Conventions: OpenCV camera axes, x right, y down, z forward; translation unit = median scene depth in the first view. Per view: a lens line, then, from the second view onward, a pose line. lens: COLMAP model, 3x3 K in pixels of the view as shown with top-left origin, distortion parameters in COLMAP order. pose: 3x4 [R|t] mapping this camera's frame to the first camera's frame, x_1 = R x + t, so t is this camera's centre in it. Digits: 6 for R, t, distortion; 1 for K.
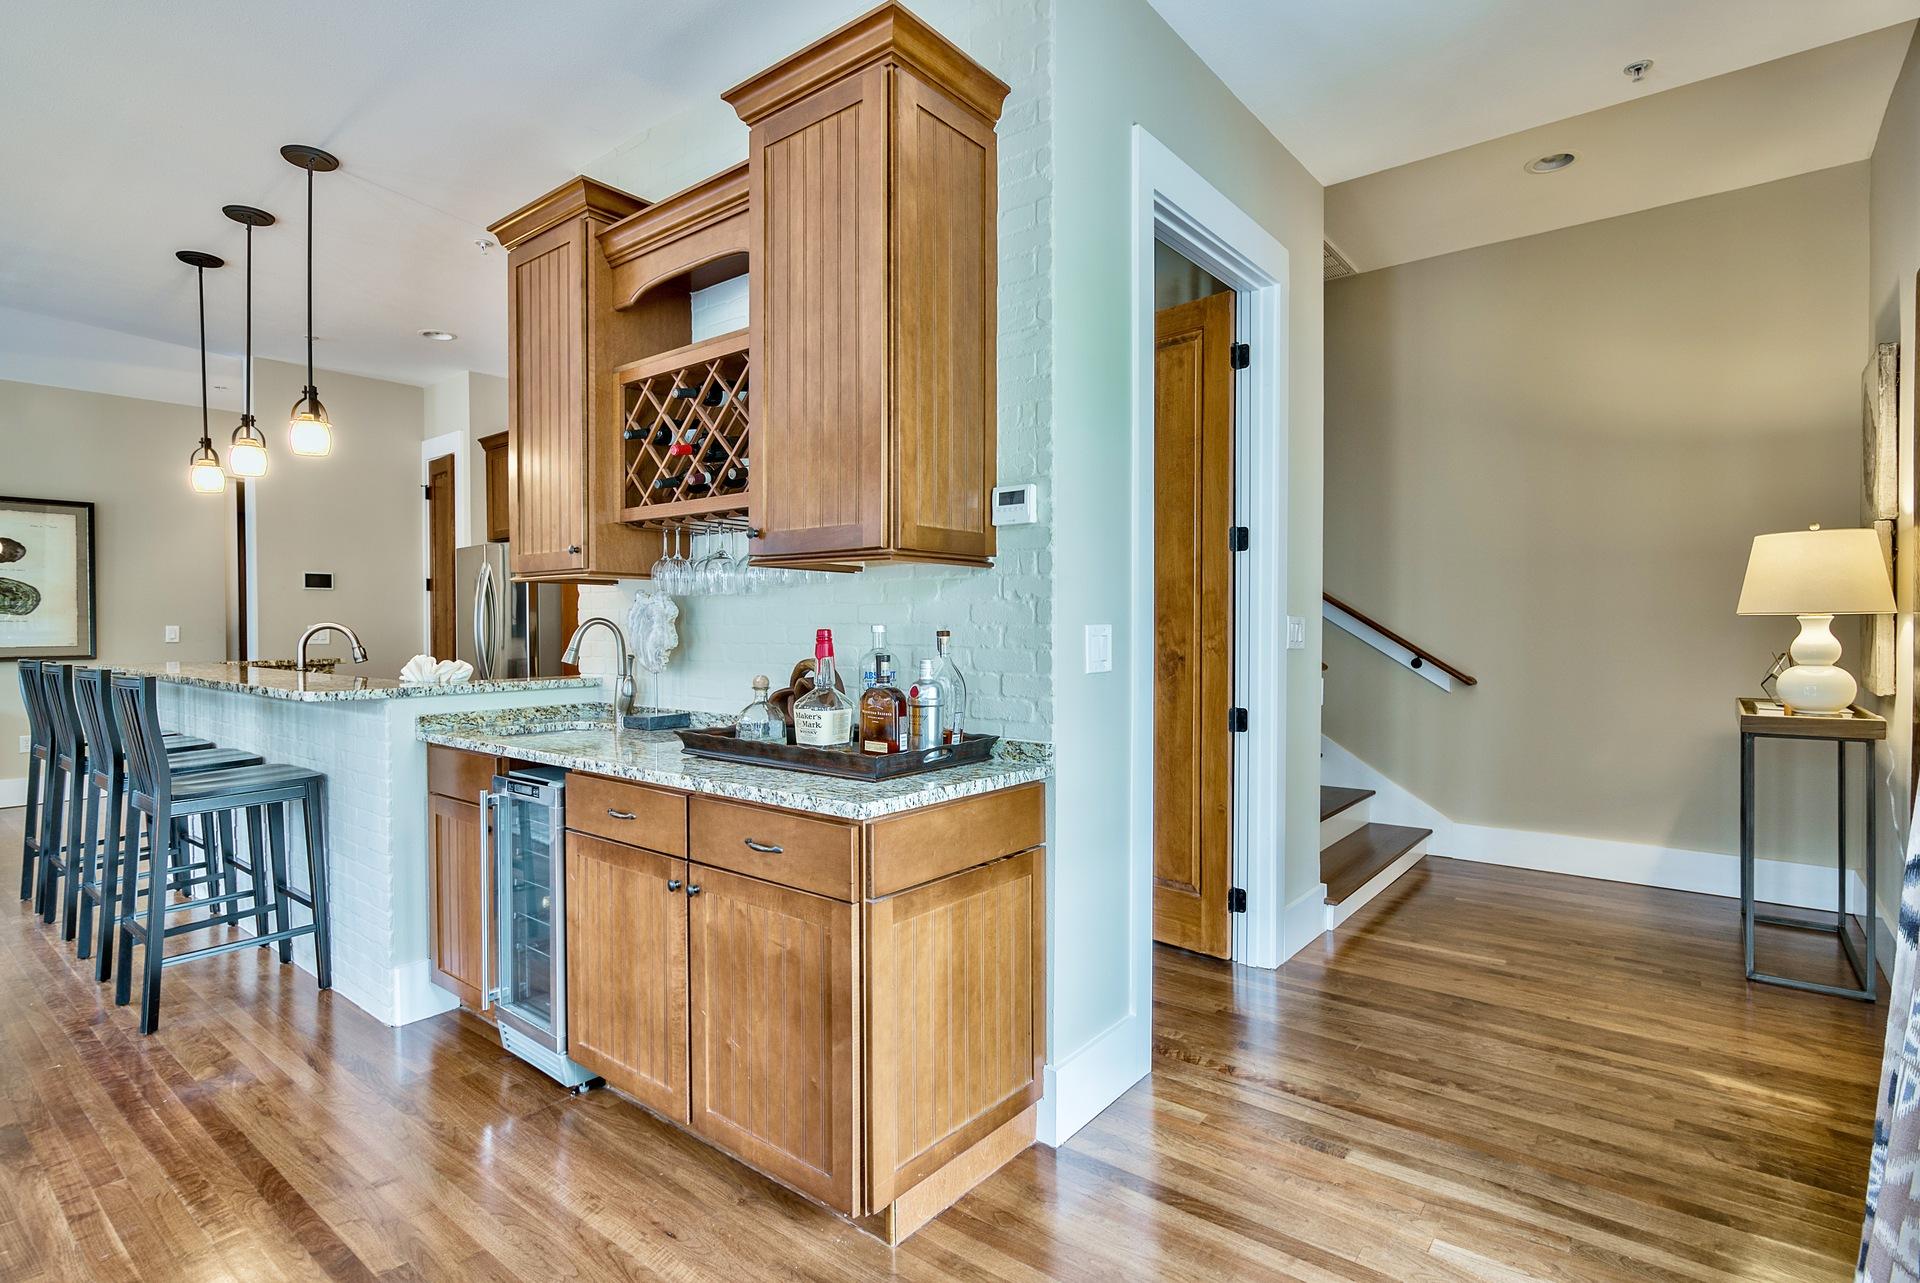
lens RADIAL K [[938.0, 0, 1006.2], [0, 938.0, 626.7], [0, 0, 1]] dist [-0.000662, 0.000891]
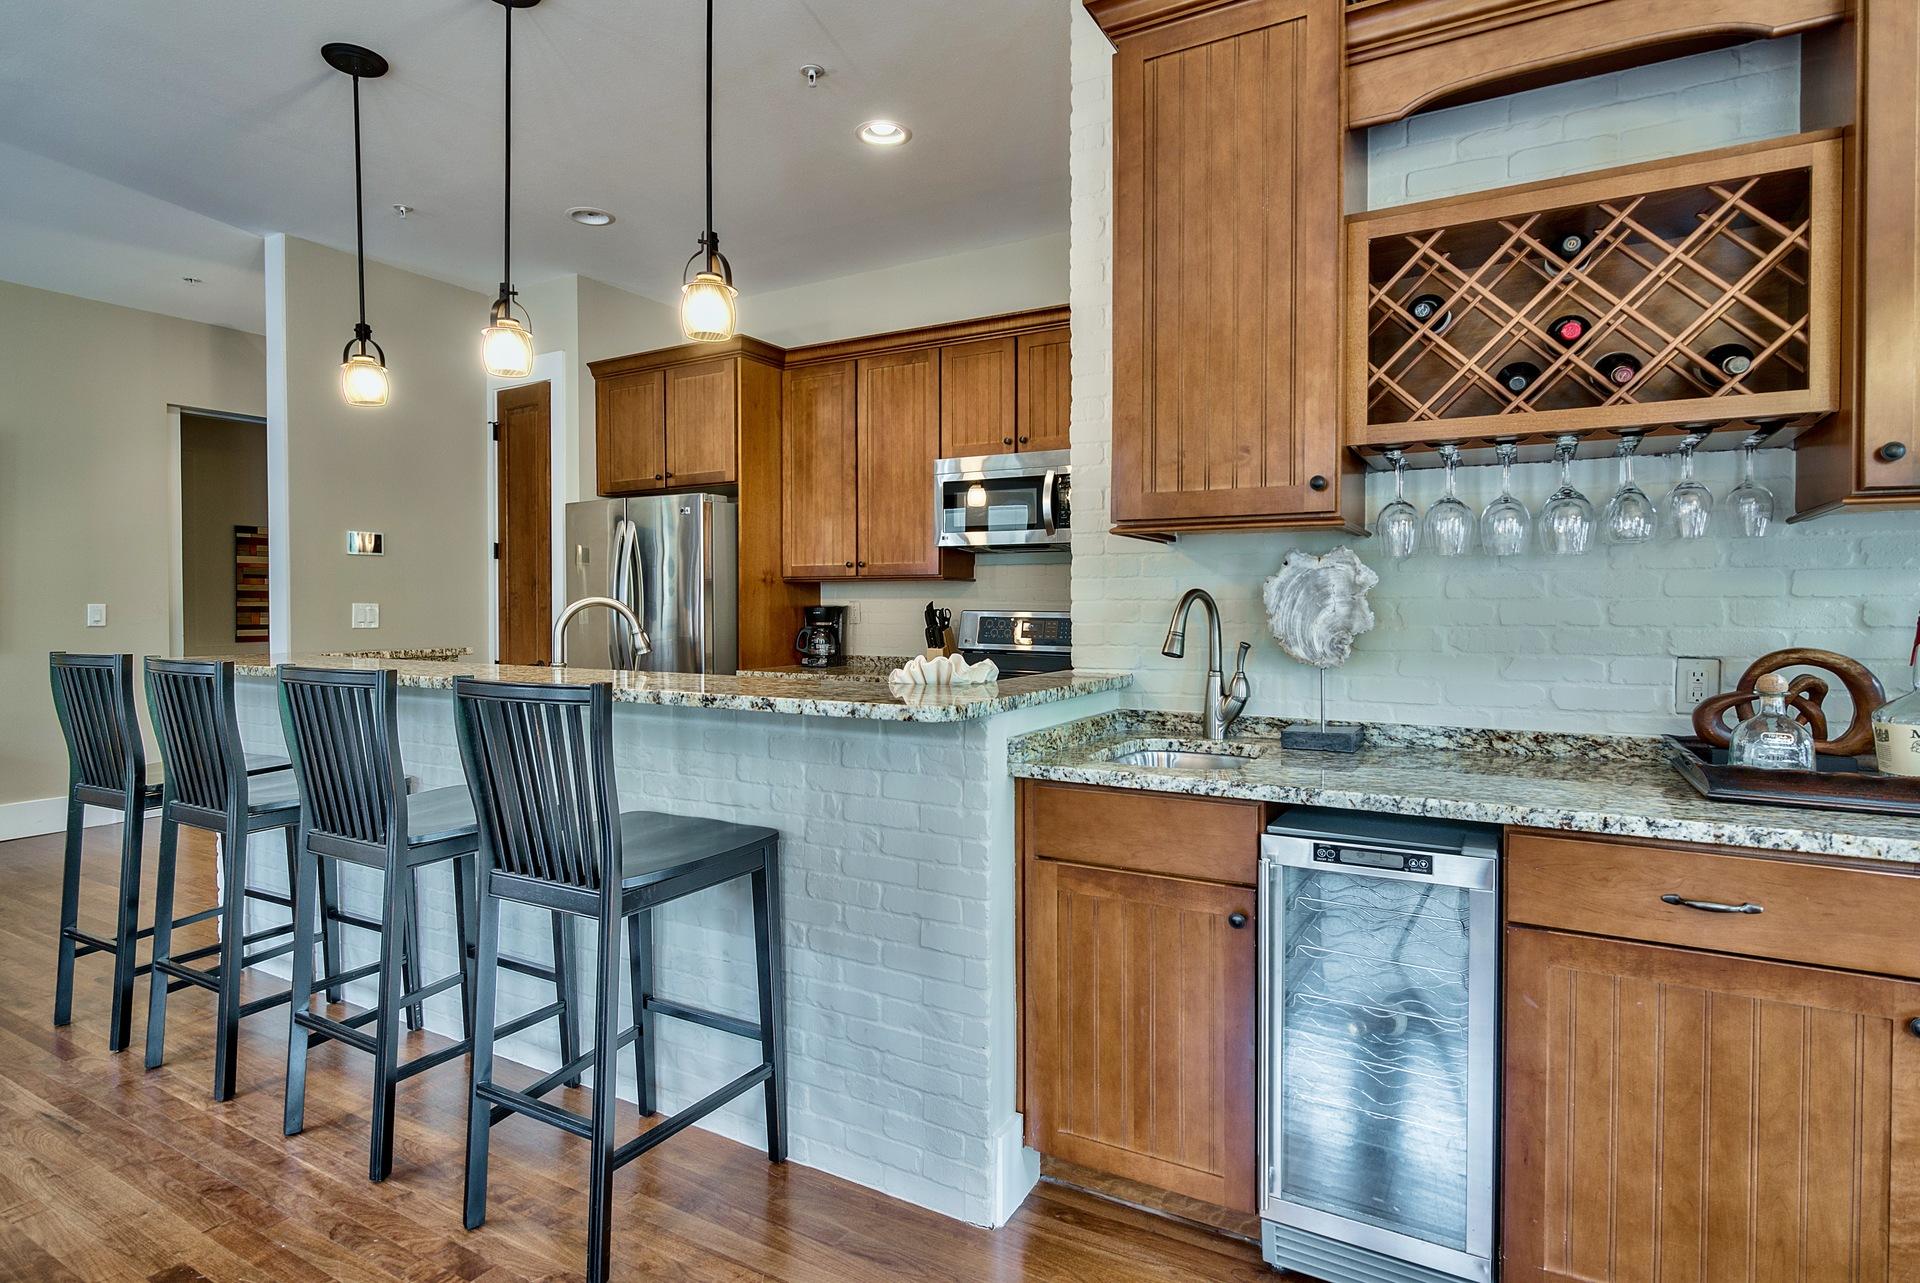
lens RADIAL K [[938.0, 0, 1016.4], [0, 938.0, 612.1], [0, 0, 1]] dist [-0.000662, 0.000891]
pose [[0.983888, 0.002831, 0.178761, -0.777946], [-0.003139, 0.999994, 0.001441, 0.007905], [-0.178756, -0.001979, 0.983891, 0.384571]]
